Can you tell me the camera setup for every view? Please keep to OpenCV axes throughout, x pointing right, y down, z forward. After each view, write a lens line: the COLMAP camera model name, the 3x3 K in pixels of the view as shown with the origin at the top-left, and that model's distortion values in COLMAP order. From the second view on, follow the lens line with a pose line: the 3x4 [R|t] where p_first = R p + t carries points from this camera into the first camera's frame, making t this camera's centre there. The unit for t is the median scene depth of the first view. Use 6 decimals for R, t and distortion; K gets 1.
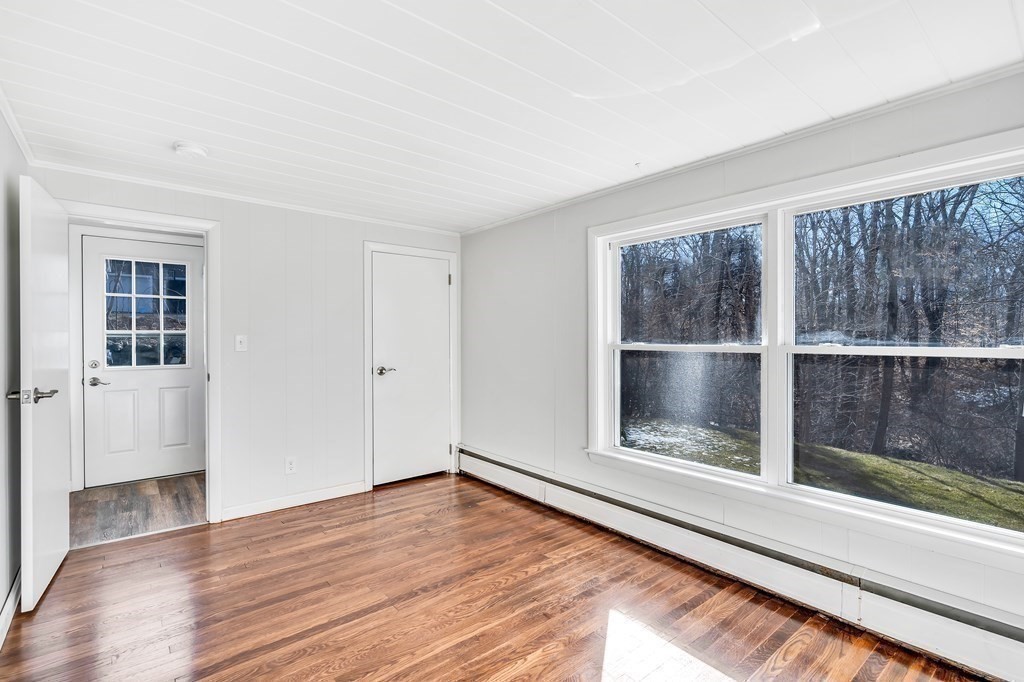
lens RADIAL K [[474.8, 0, 514.2], [0, 474.8, 342.0], [0, 0, 1]] dist [-0.000911, 0.000253]
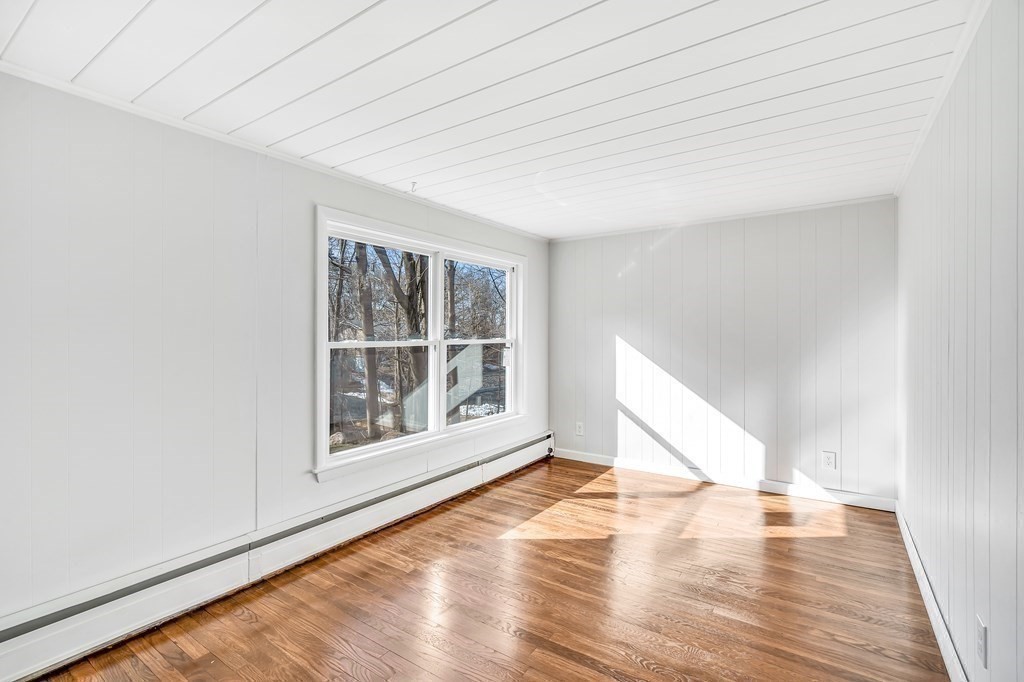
lens RADIAL K [[474.8, 0, 514.2], [0, 474.8, 342.0], [0, 0, 1]] dist [-0.000911, 0.000253]
pose [[-0.287231, -0.007400, 0.957833, -0.894272], [0.013883, 0.999833, 0.011888, -0.003304], [-0.957761, 0.016712, -0.287080, 1.091200]]
